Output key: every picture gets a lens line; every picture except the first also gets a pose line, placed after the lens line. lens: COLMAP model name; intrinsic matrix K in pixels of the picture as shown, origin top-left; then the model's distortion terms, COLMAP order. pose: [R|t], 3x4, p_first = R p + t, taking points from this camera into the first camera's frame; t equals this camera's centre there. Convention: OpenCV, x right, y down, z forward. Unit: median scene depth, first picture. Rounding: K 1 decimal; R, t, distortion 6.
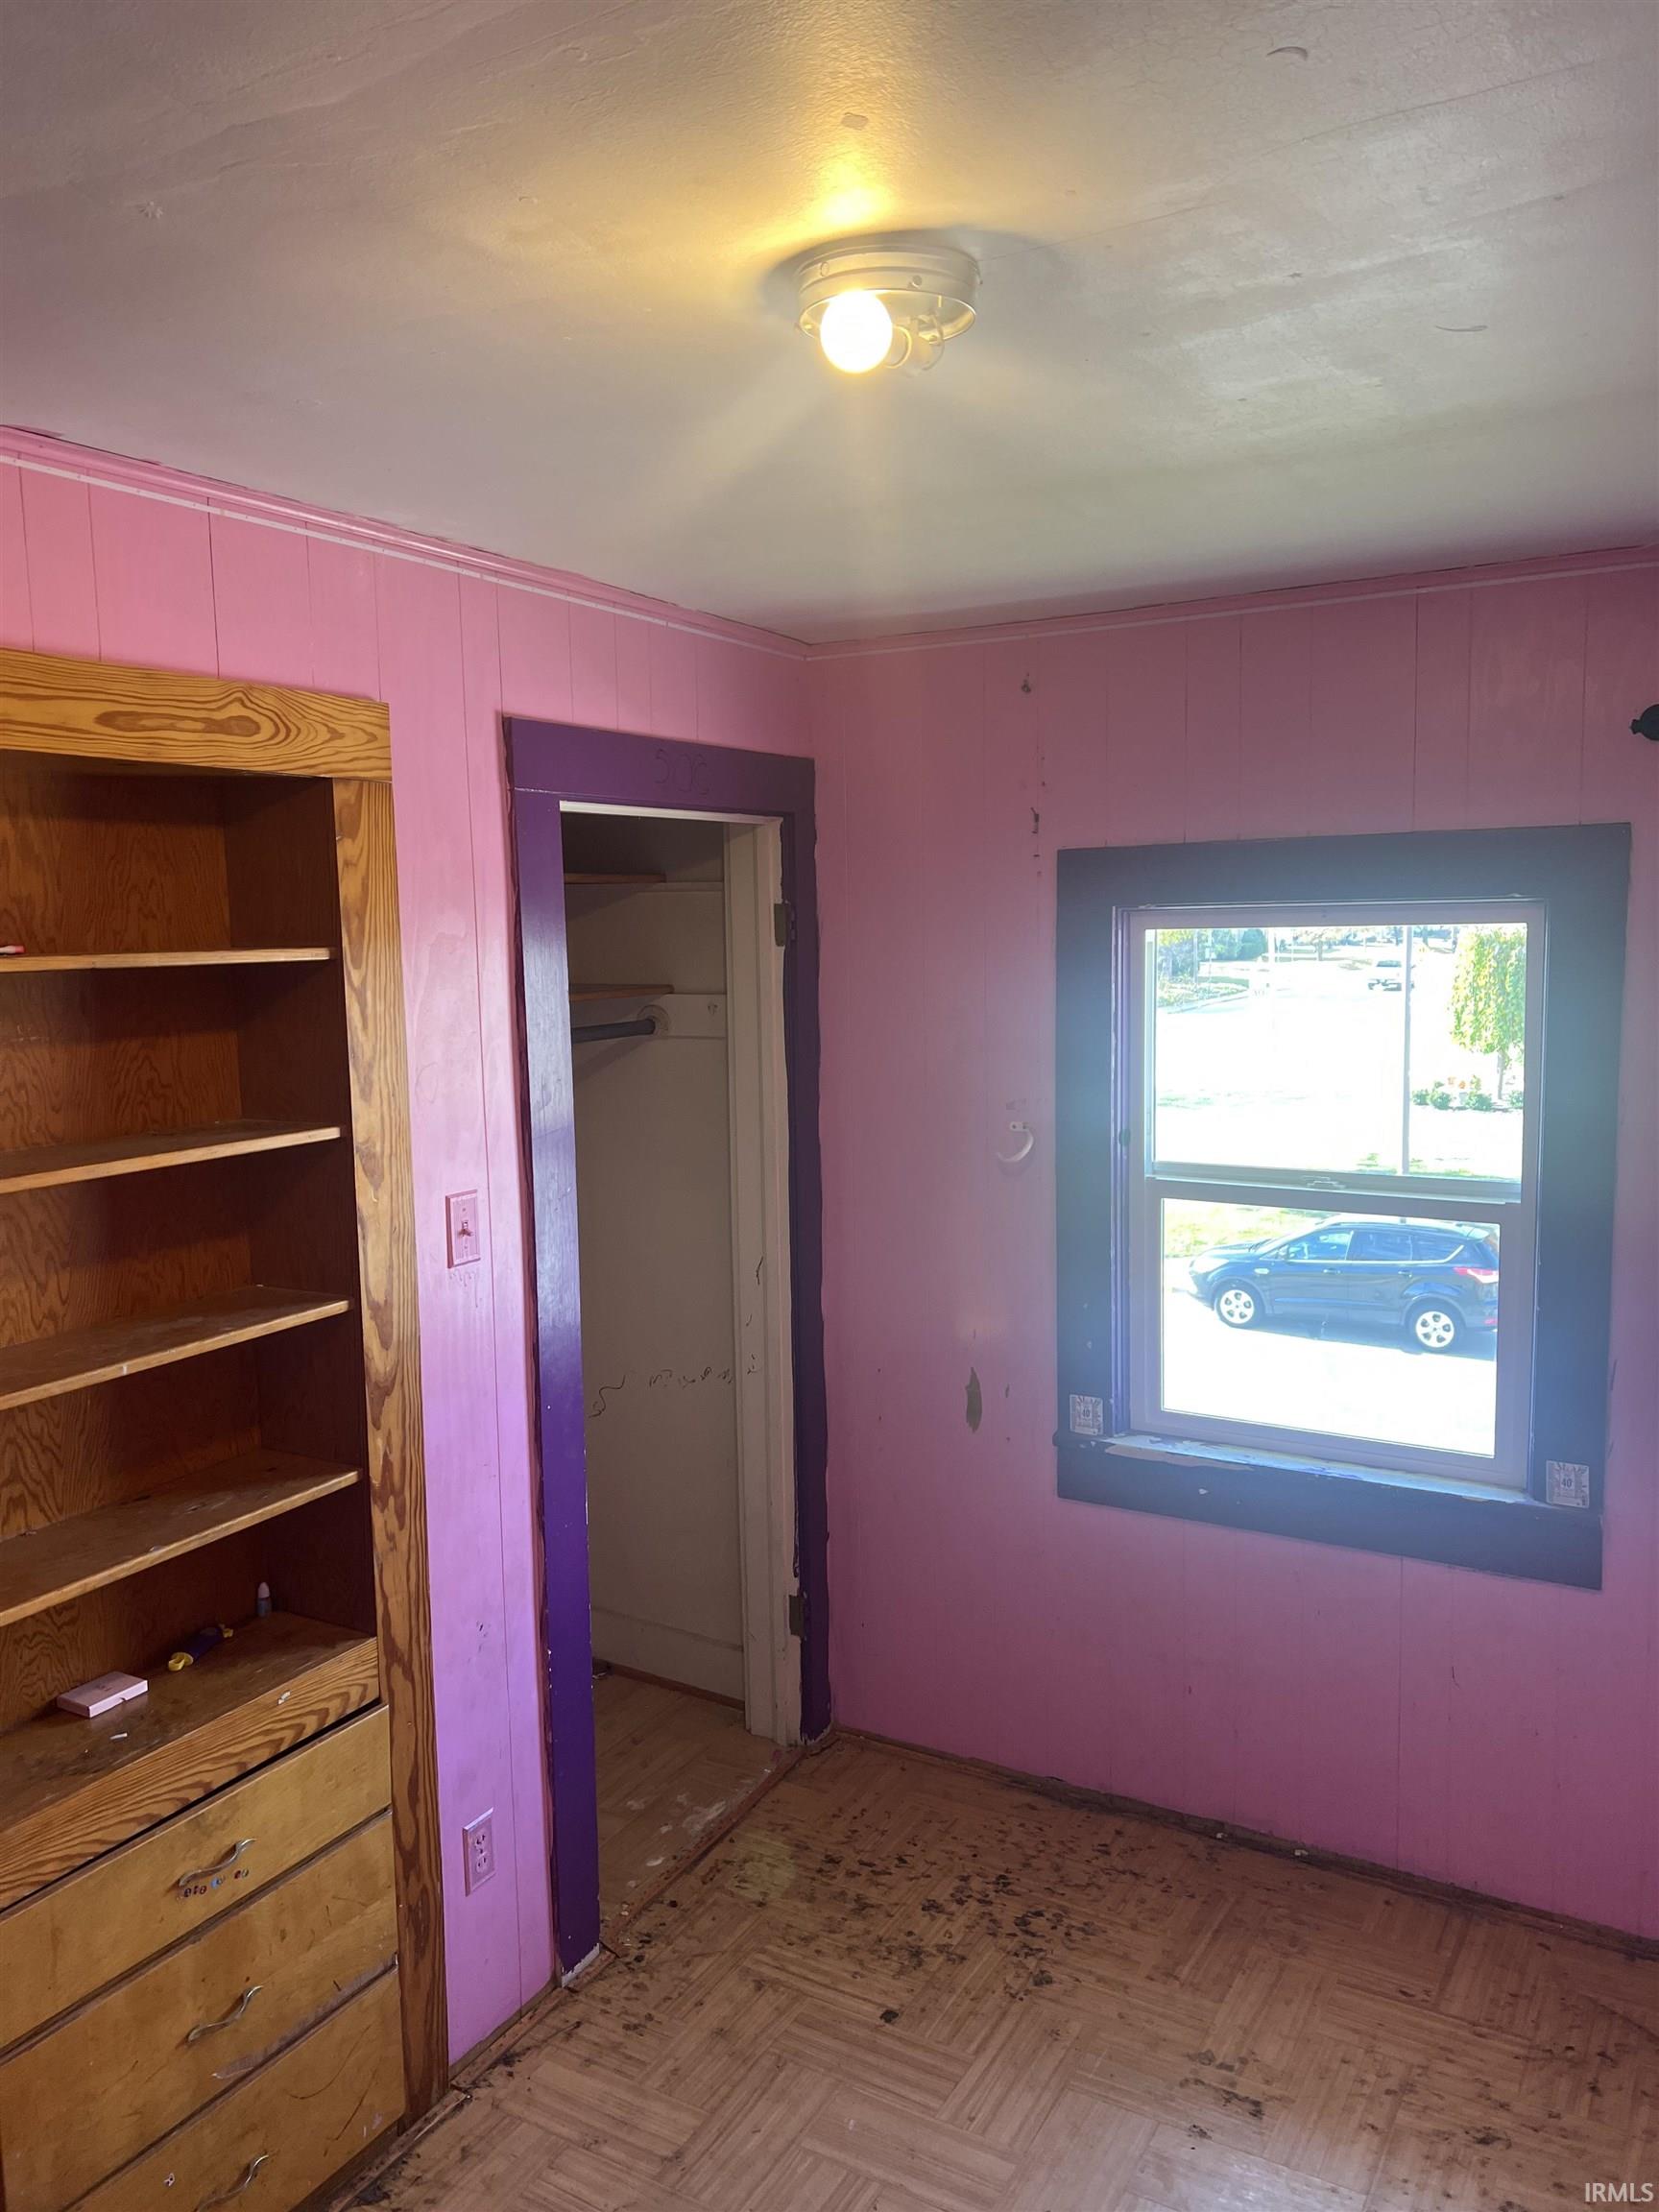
lens RADIAL K [[1671.1, 0, 827.2], [0, 1671.1, 1134.7], [0, 0, 1]] dist [0.031107, -0.057785]
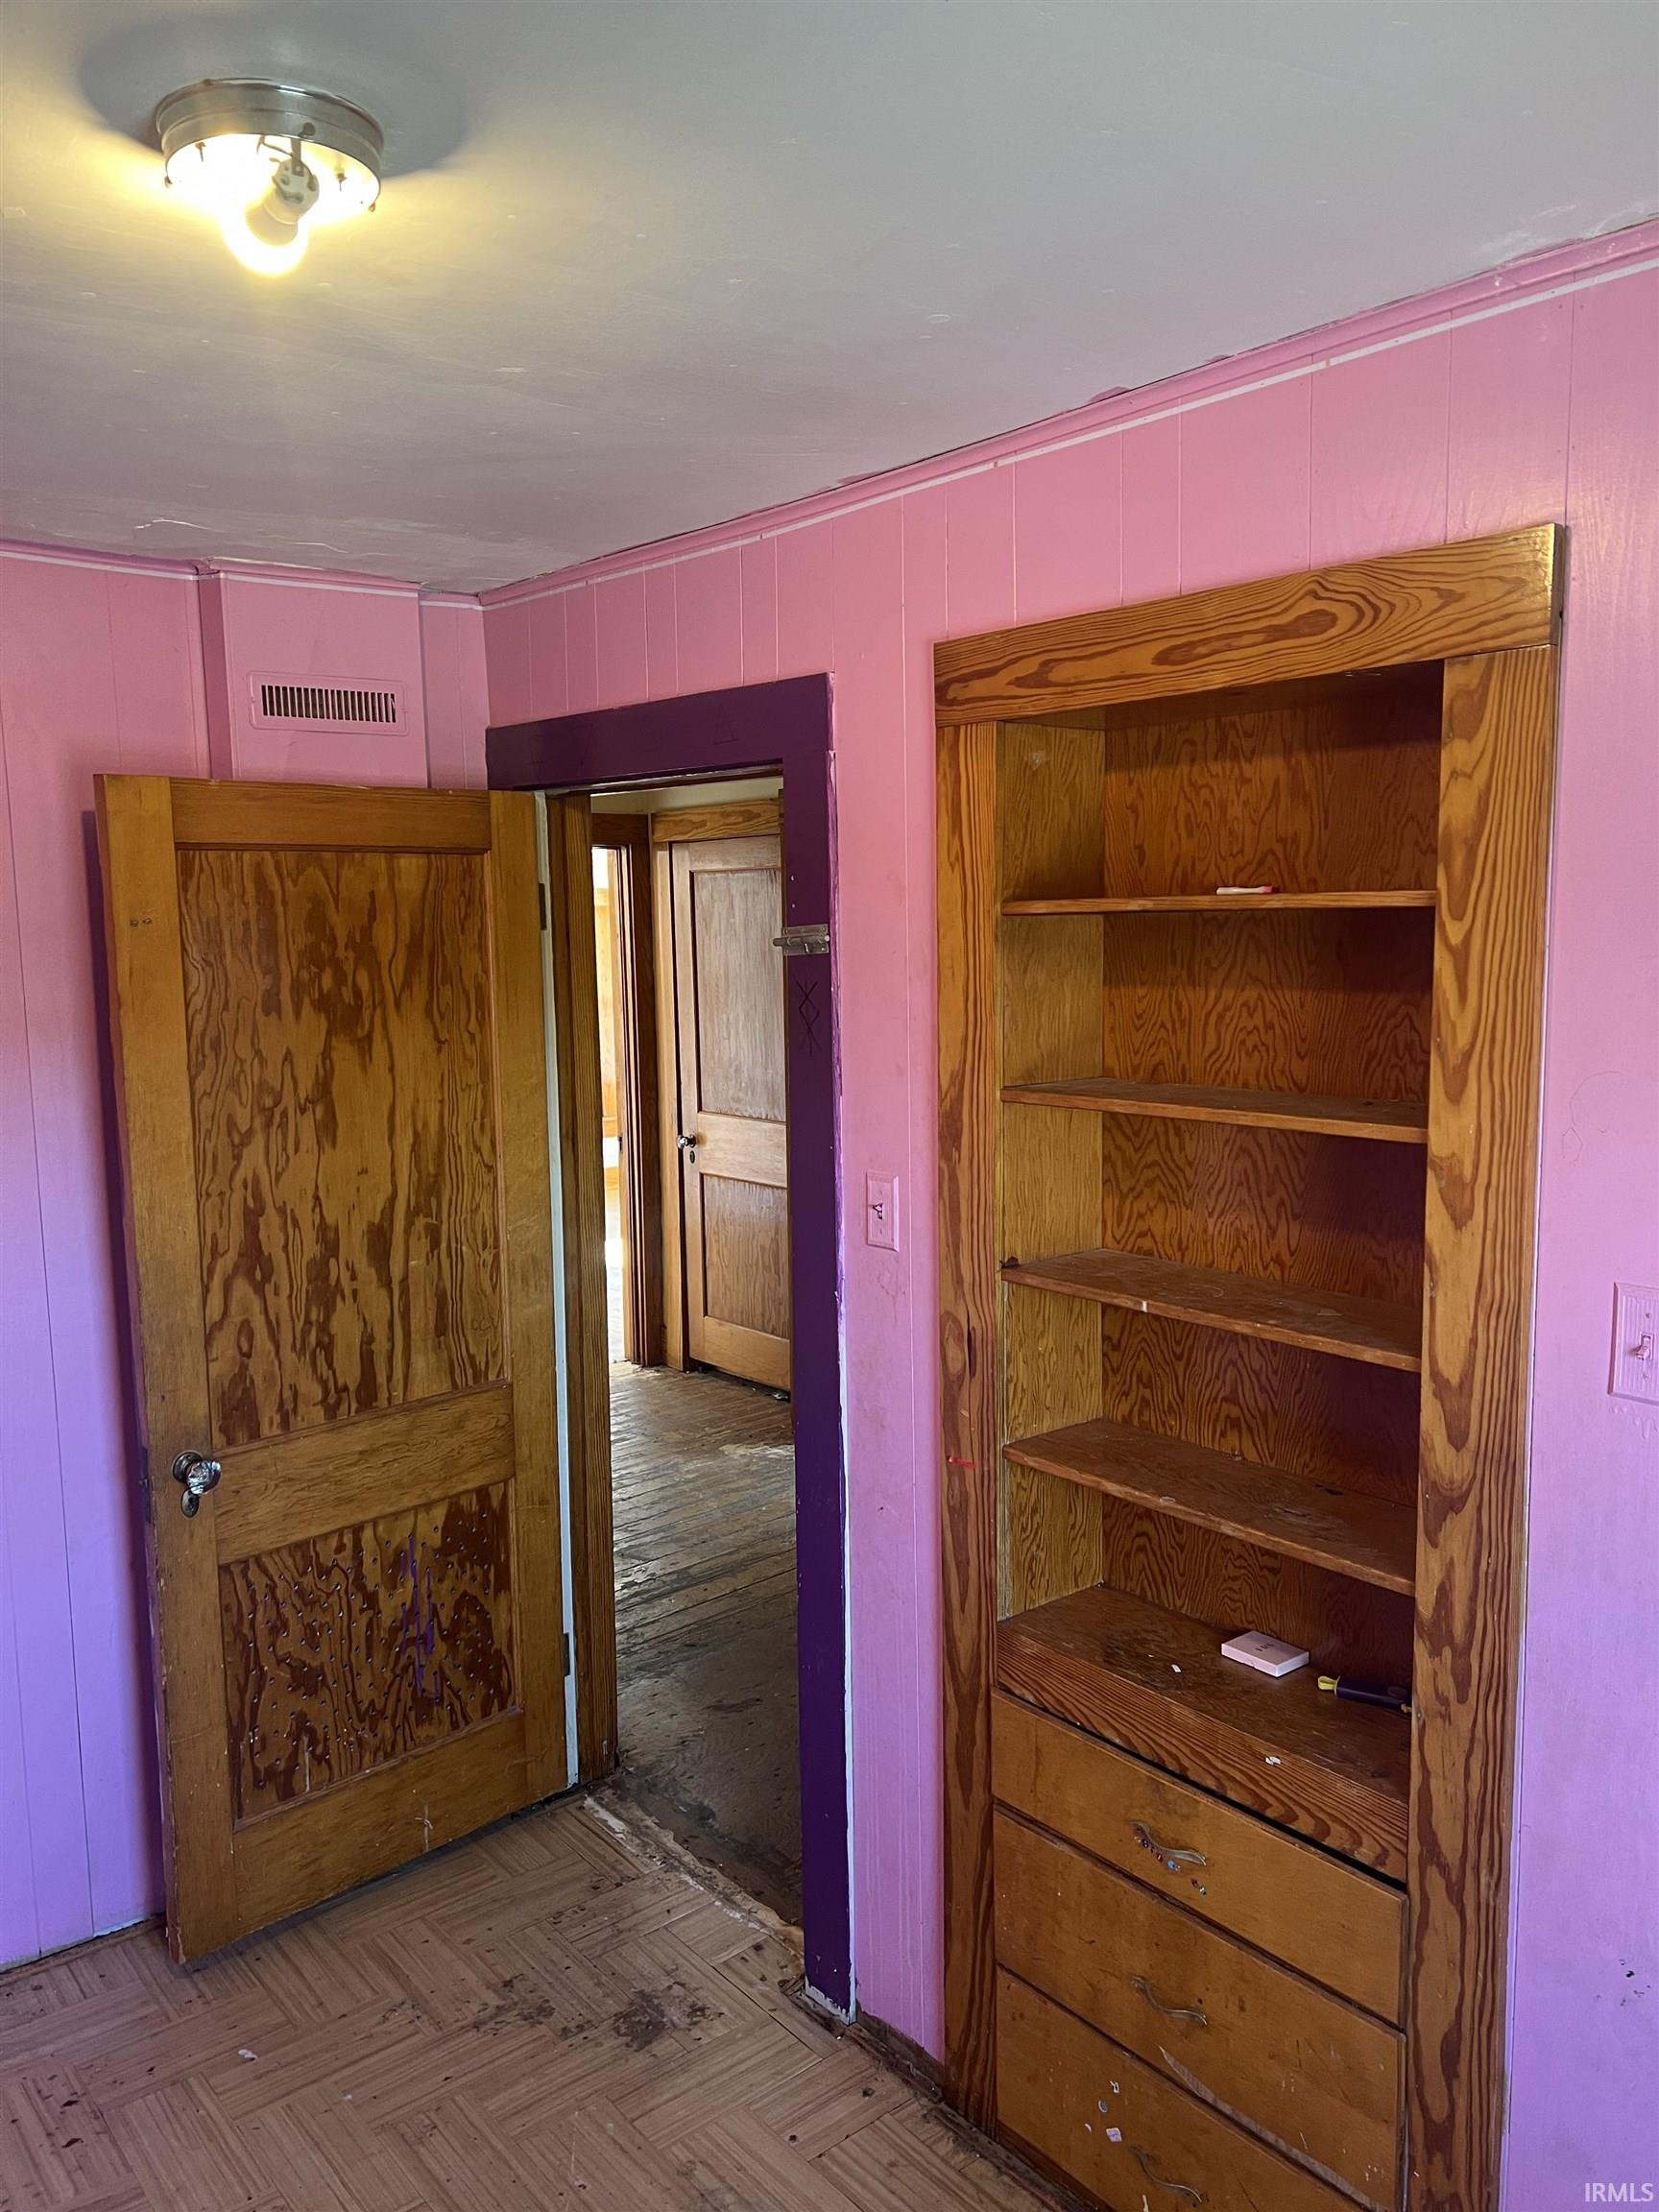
lens RADIAL K [[1671.1, 0, 827.2], [0, 1671.1, 1134.7], [0, 0, 1]] dist [0.031107, -0.057785]
pose [[-0.358326, 0.145099, -0.922252, 0.513114], [-0.098436, 0.976470, 0.191875, -0.123790], [0.928392, 0.159537, -0.335612, 1.032319]]
